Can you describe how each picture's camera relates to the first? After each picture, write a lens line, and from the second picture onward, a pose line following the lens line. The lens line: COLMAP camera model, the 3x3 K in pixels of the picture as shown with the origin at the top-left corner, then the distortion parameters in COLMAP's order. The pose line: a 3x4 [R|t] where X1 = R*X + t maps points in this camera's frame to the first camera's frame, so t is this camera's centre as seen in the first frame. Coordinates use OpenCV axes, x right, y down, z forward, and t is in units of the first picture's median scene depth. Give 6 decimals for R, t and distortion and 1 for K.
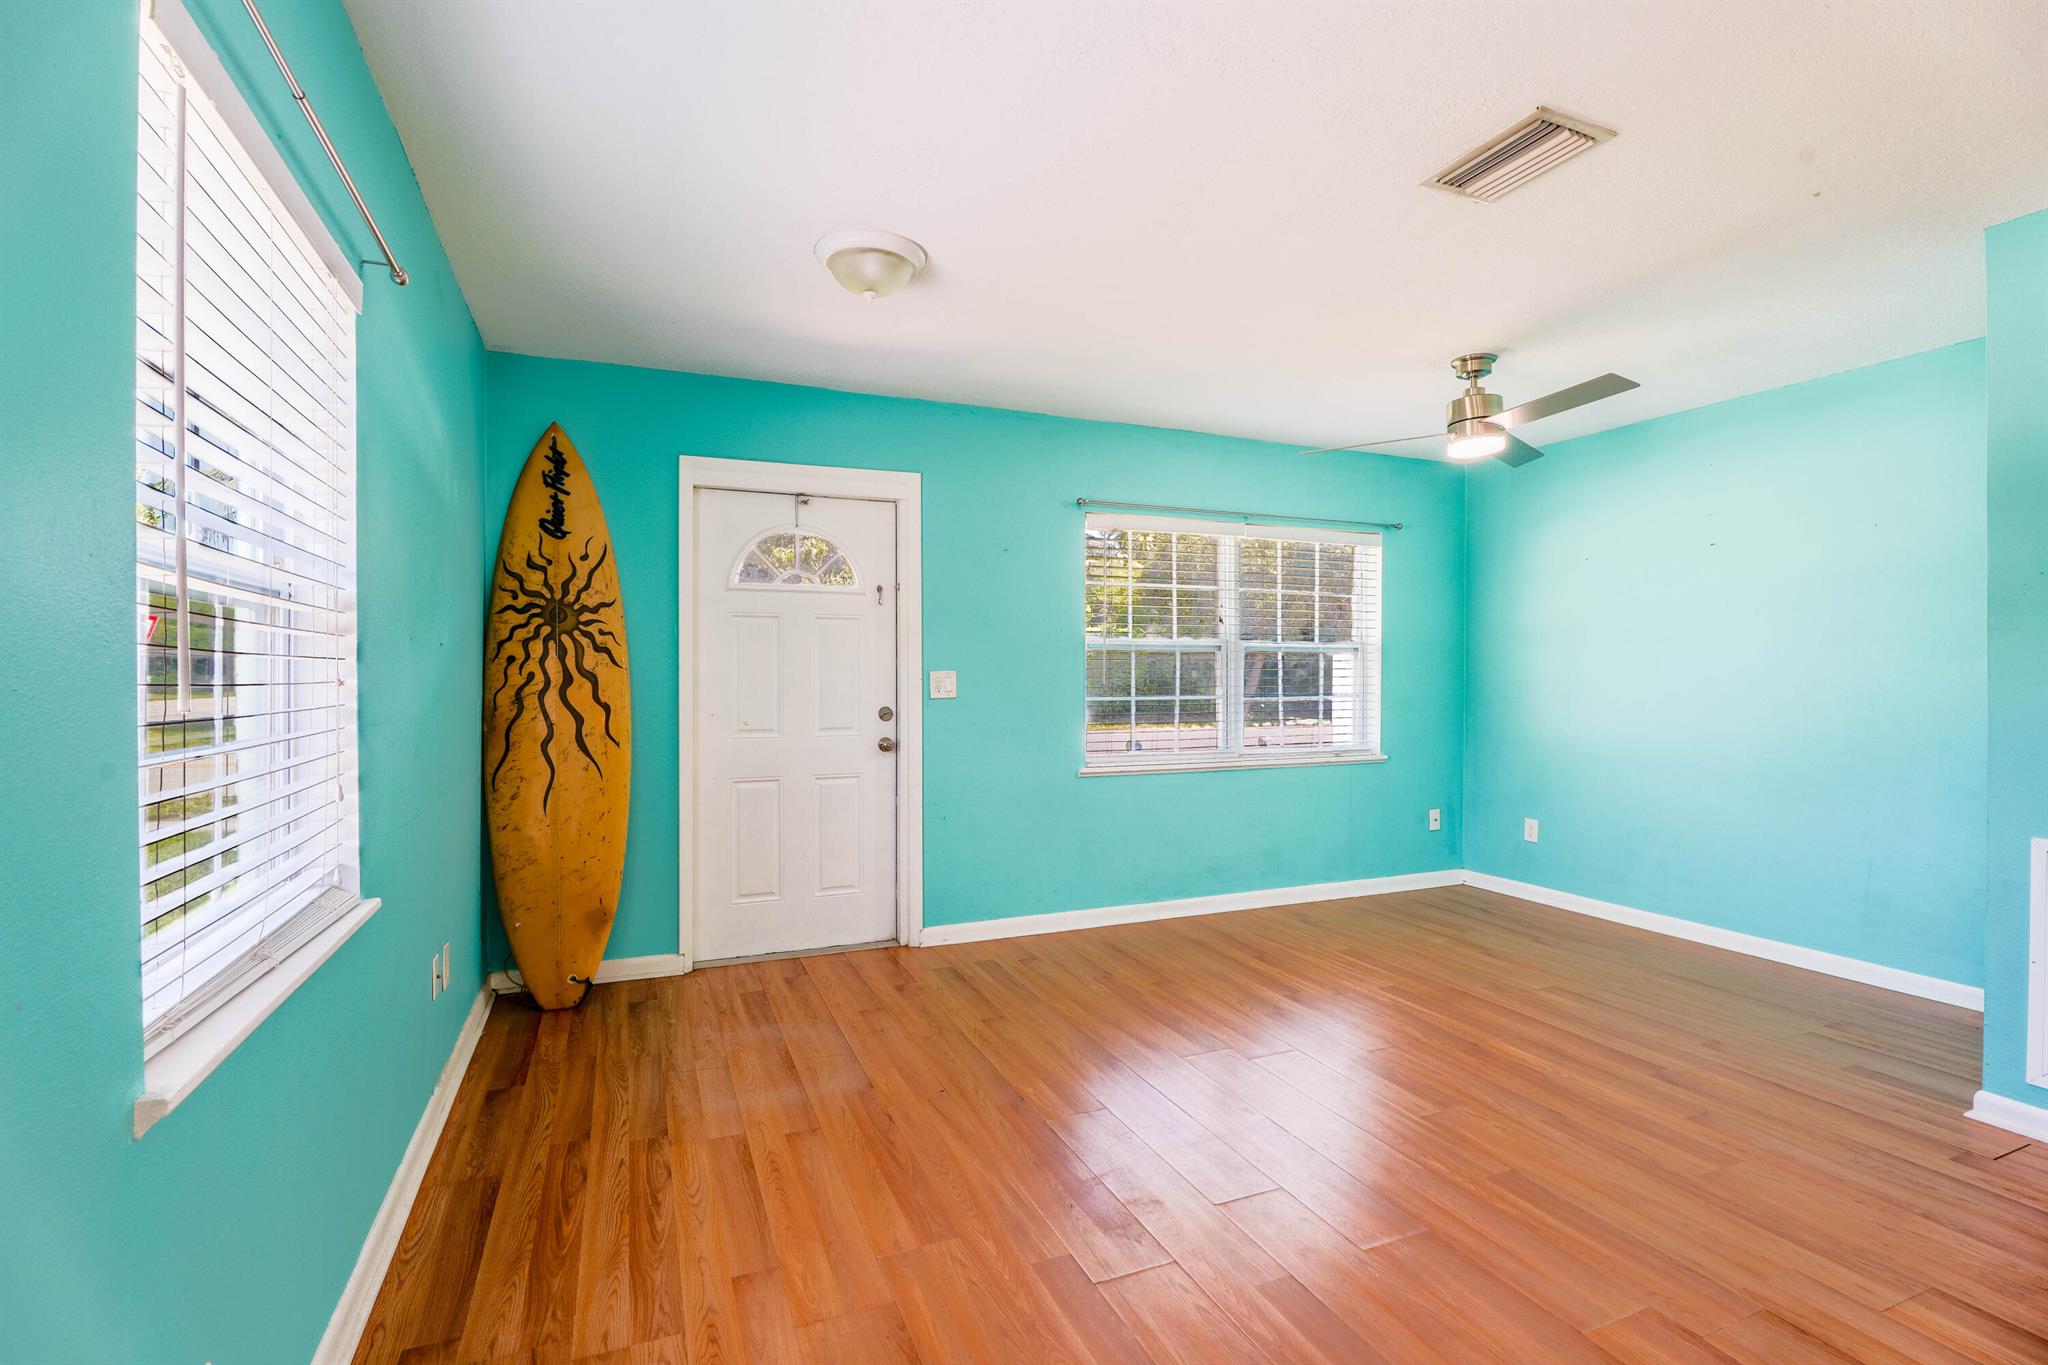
lens RADIAL K [[945.7, 0, 1022.4], [0, 945.7, 672.1], [0, 0, 1]] dist [-0.032562, 0.000380]
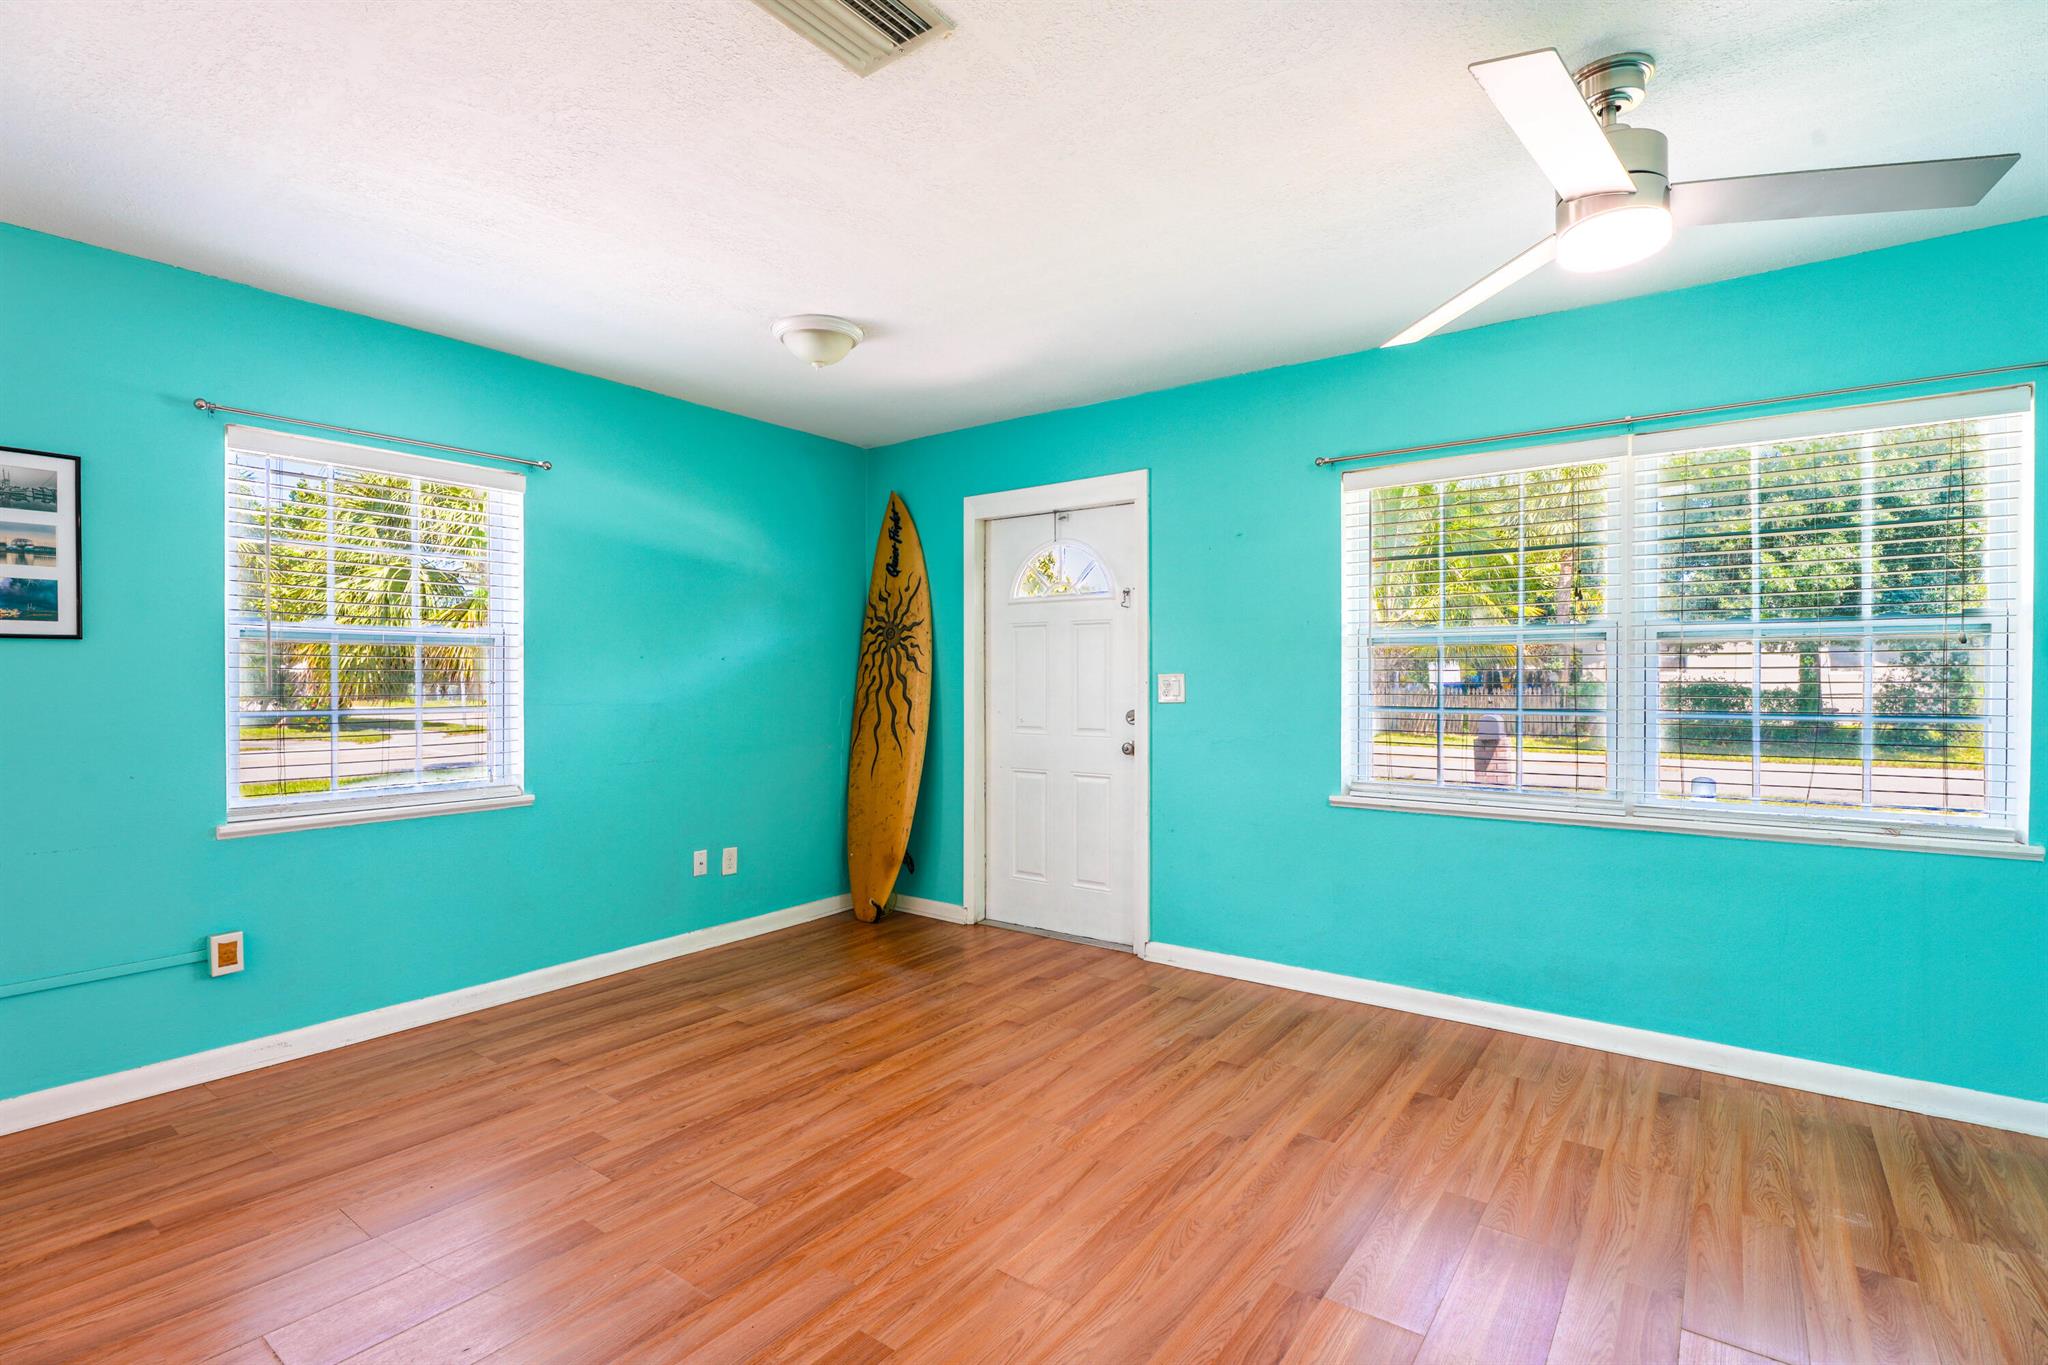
lens RADIAL K [[952.2, 0, 1024.0], [0, 952.2, 682.5], [0, 0, 1]] dist [-0.019777, 0.000496]
pose [[0.506562, 0.000447, -0.862203, 0.775693], [-0.001449, 0.999999, -0.000333, 0.009627], [0.862202, 0.001418, 0.506562, 0.464872]]
